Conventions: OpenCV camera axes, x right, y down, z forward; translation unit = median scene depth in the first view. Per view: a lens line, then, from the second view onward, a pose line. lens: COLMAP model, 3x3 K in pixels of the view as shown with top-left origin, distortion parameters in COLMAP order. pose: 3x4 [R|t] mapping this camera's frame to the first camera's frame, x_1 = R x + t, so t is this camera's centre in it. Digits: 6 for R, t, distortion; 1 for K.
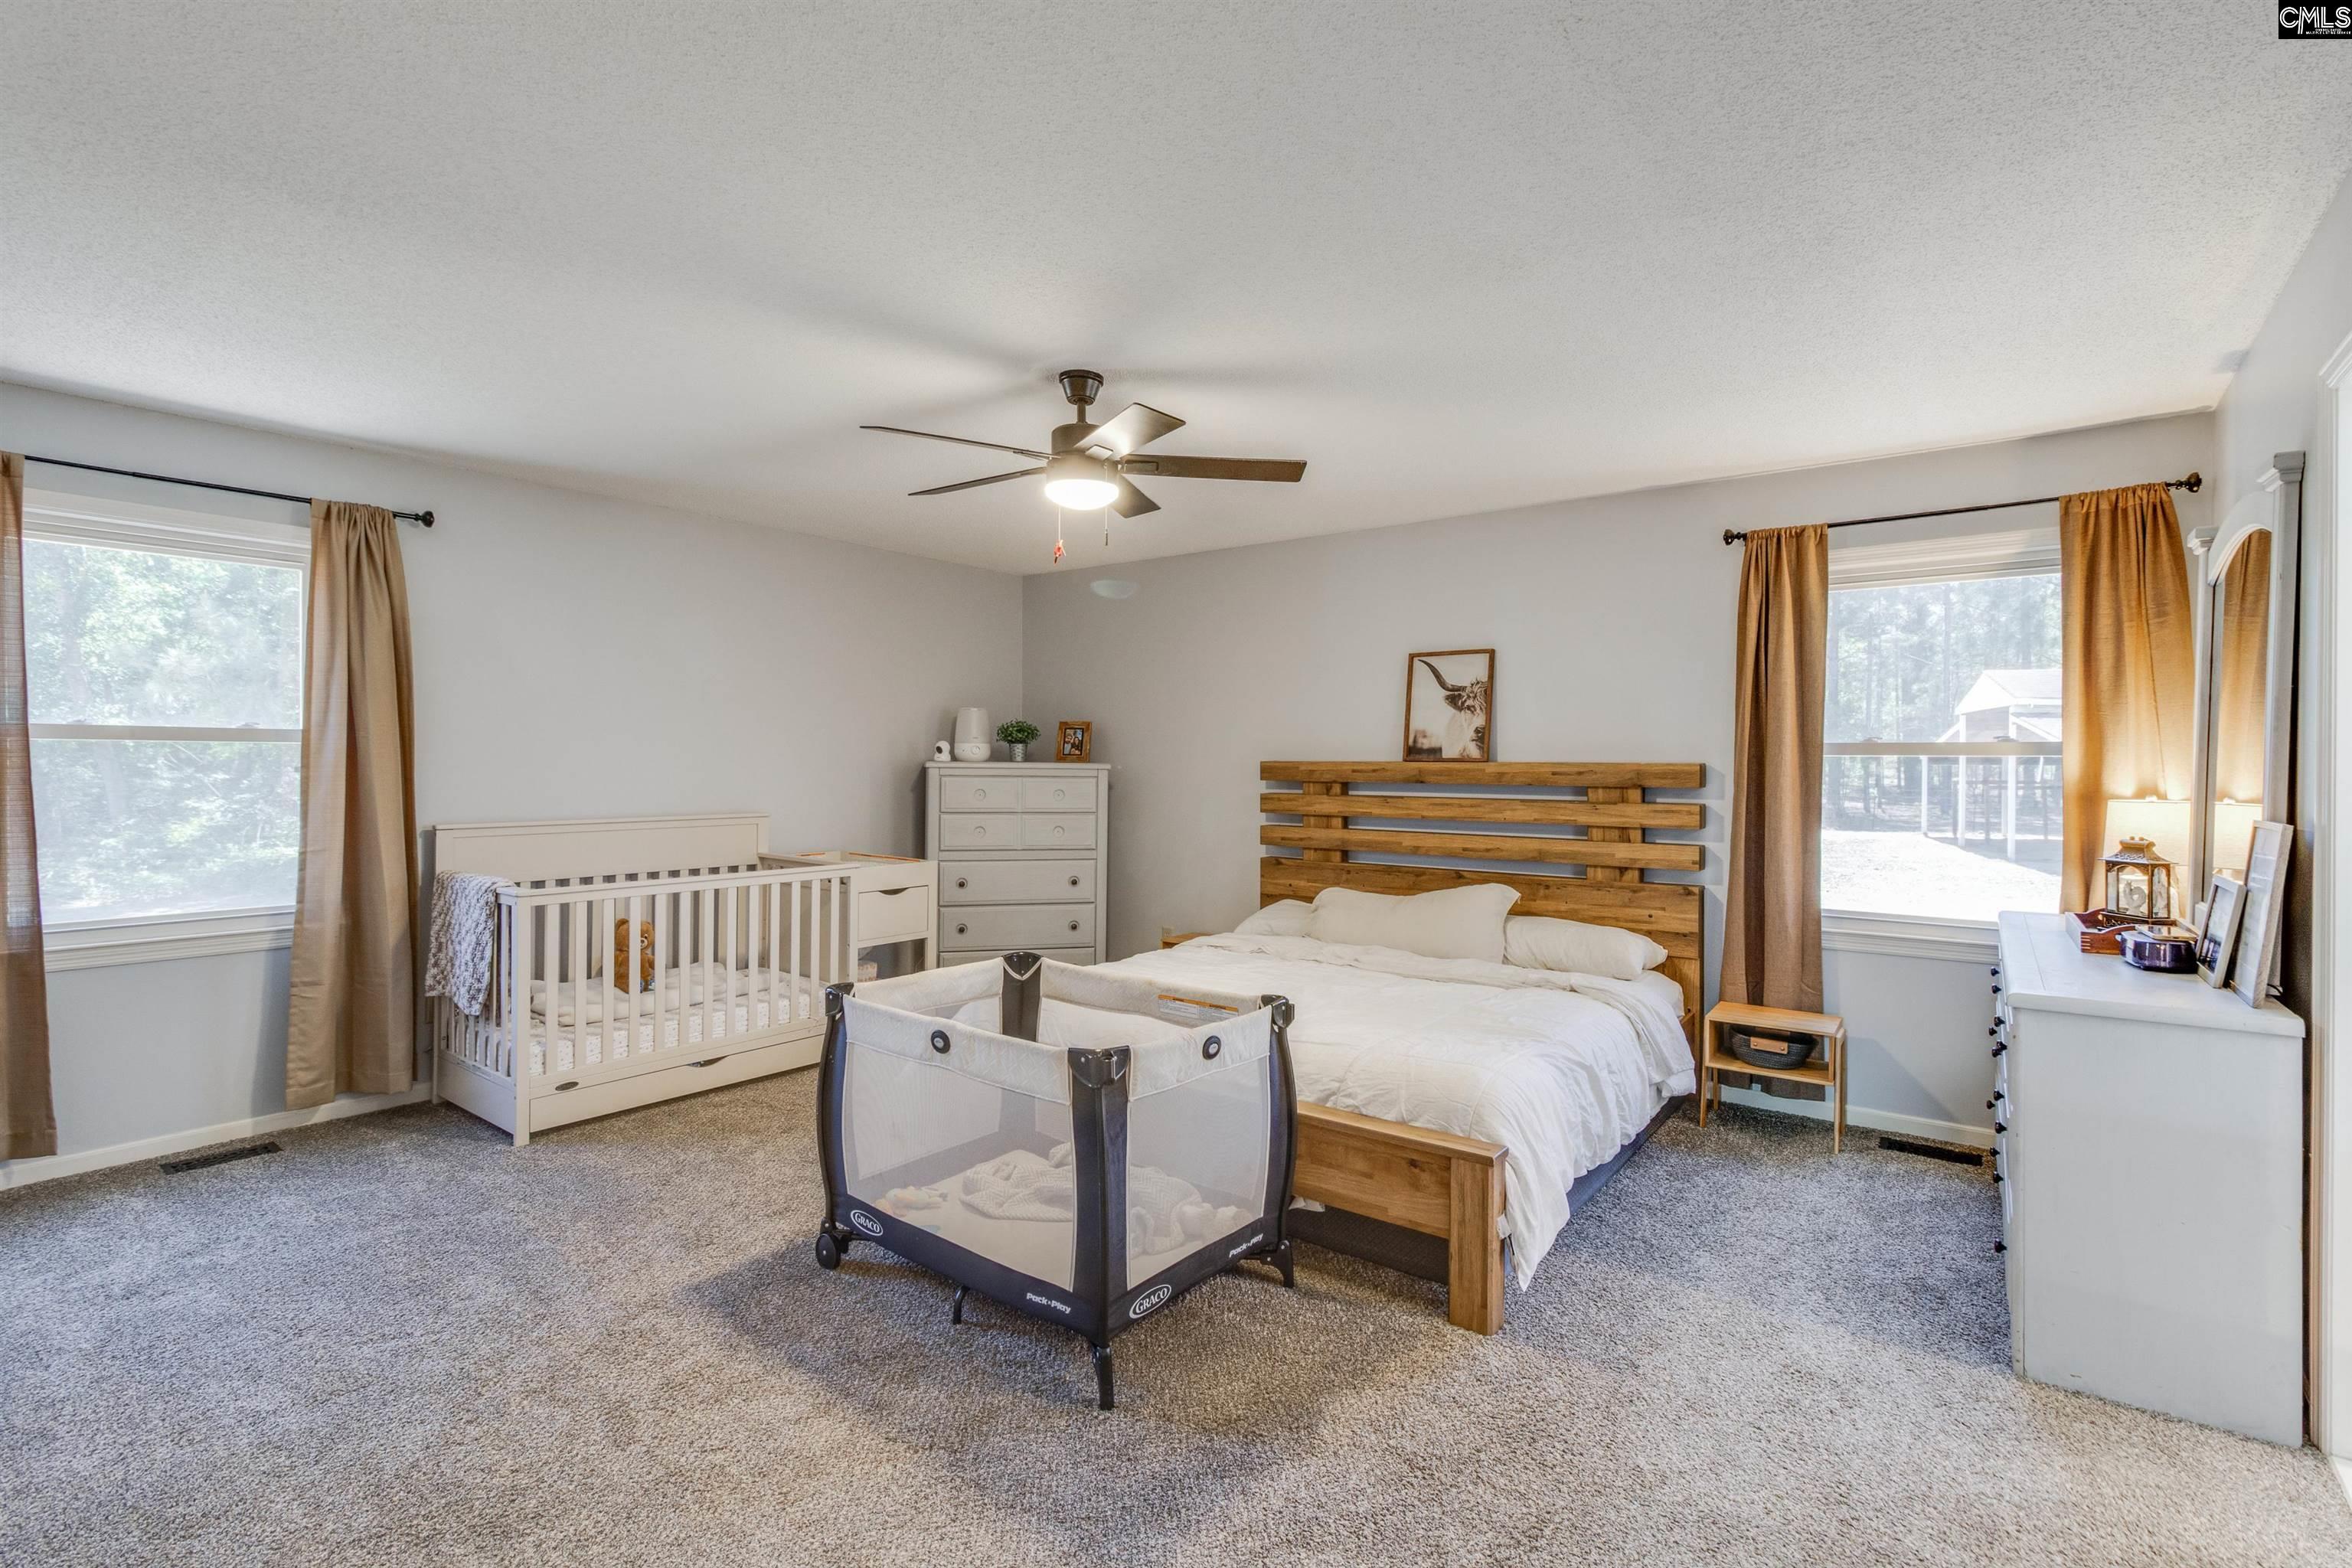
lens RADIAL K [[1116.0, 0, 1174.2], [0, 1116.0, 769.5], [0, 0, 1]] dist [0.000439, 0.000061]
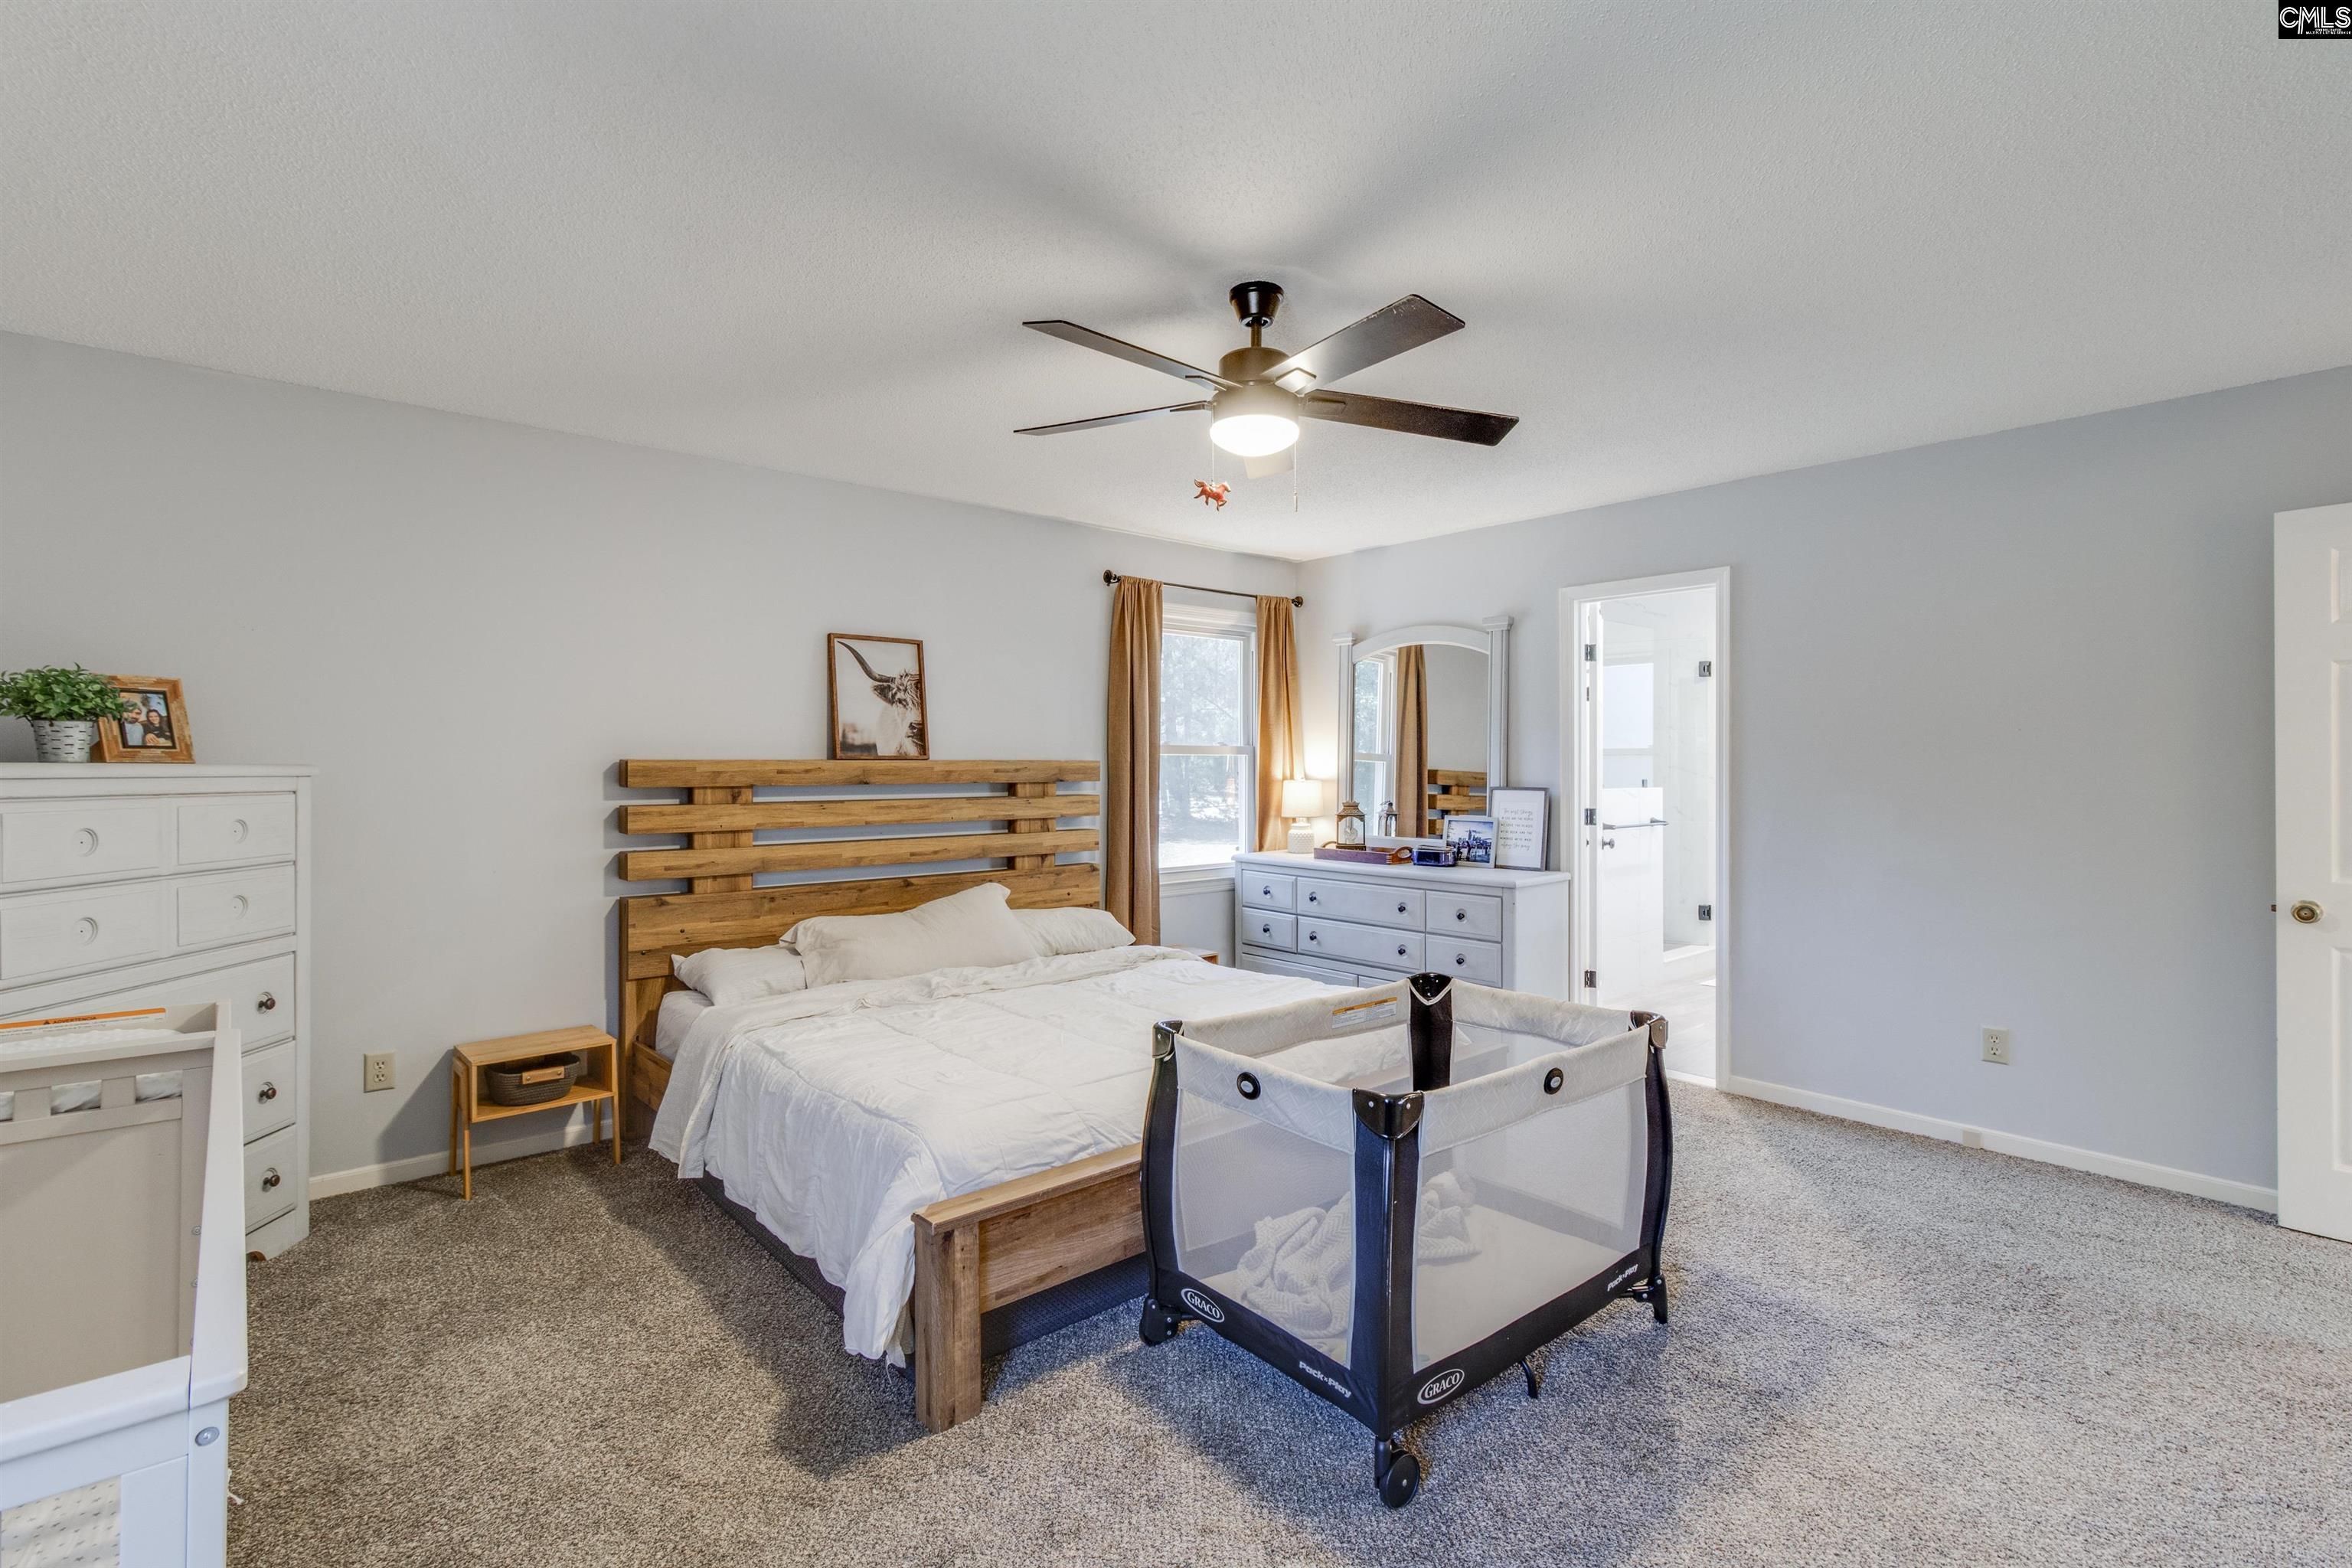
lens RADIAL K [[1116.0, 0, 1174.2], [0, 1116.0, 769.5], [0, 0, 1]] dist [0.000439, 0.000061]
pose [[0.178130, -0.009931, 0.983957, -0.607884], [0.009438, 0.999920, 0.008384, -0.004502], [-0.983962, 0.007793, 0.178210, 0.615527]]
